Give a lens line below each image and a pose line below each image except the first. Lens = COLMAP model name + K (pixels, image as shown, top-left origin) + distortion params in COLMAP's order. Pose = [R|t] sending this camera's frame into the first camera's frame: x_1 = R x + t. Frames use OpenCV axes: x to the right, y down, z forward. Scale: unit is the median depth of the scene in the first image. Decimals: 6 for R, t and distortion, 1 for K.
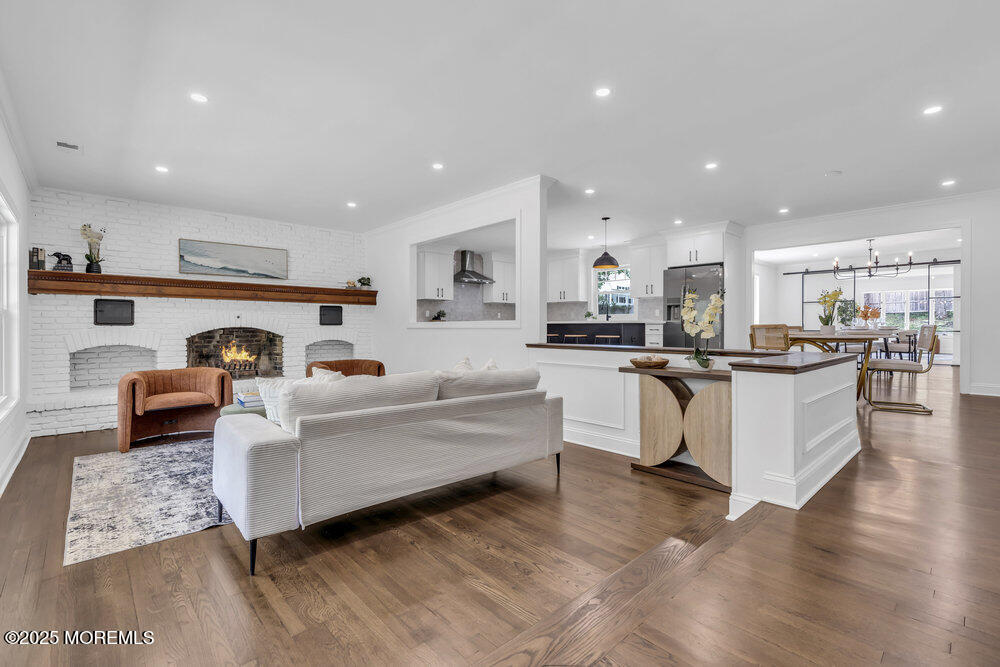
lens RADIAL K [[459.3, 0, 500.8], [0, 459.3, 328.4], [0, 0, 1]] dist [-0.001660, 0.002120]
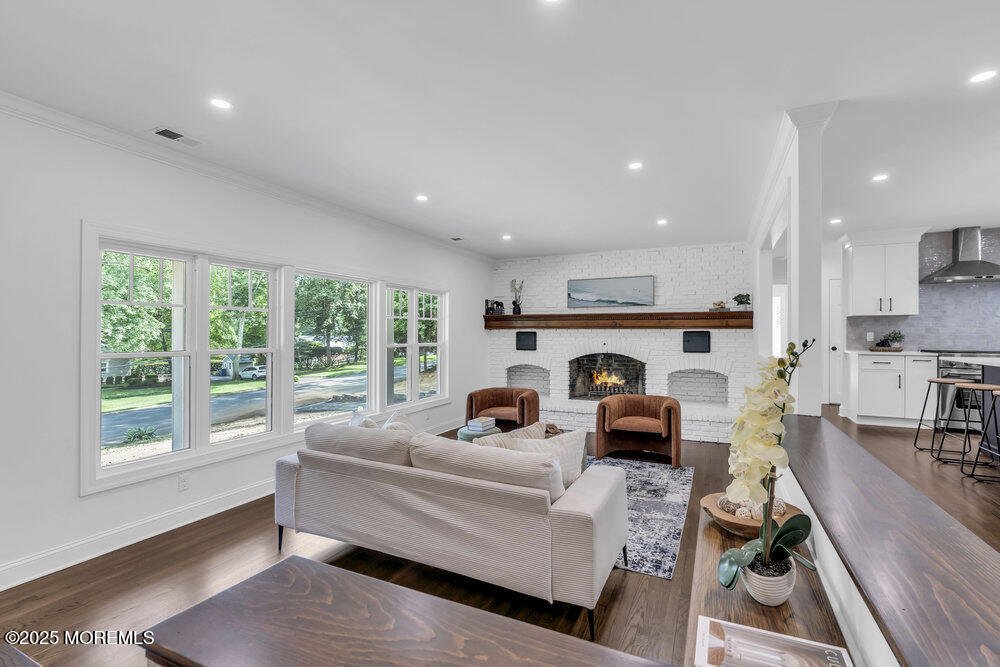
lens RADIAL K [[459.3, 0, 514.0], [0, 459.3, 331.6], [0, 0, 1]] dist [-0.001660, 0.002120]
pose [[0.388101, -0.002602, -0.921613, 0.335295], [-0.002211, 0.999991, -0.003755, -0.046836], [0.921614, 0.003495, 0.388092, 0.344373]]
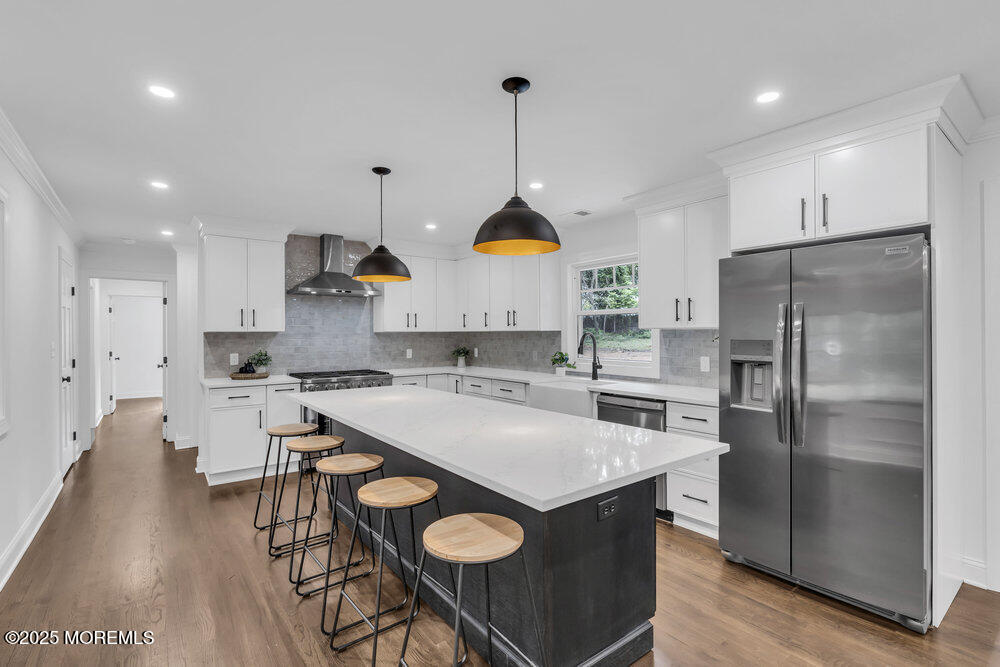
lens RADIAL K [[459.3, 0, 504.6], [0, 459.3, 334.9], [0, 0, 1]] dist [-0.001660, 0.002120]
pose [[0.995117, -0.004893, -0.098582, 0.245160], [0.005165, 0.999984, 0.002498, -0.076767], [0.098569, -0.002995, 0.995126, 0.691004]]
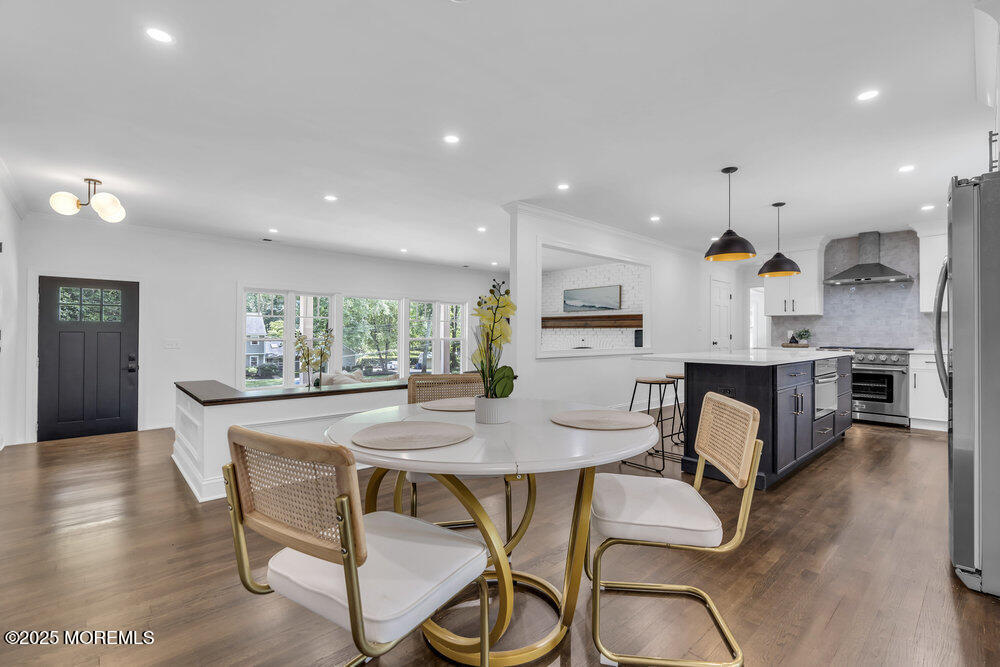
lens RADIAL K [[459.3, 0, 503.4], [0, 459.3, 328.6], [0, 0, 1]] dist [-0.001660, 0.002120]
pose [[-0.003431, -0.011327, -0.999930, 0.766025], [-0.004721, 0.999925, -0.011311, -0.040439], [0.999983, 0.004682, -0.003484, 0.707438]]
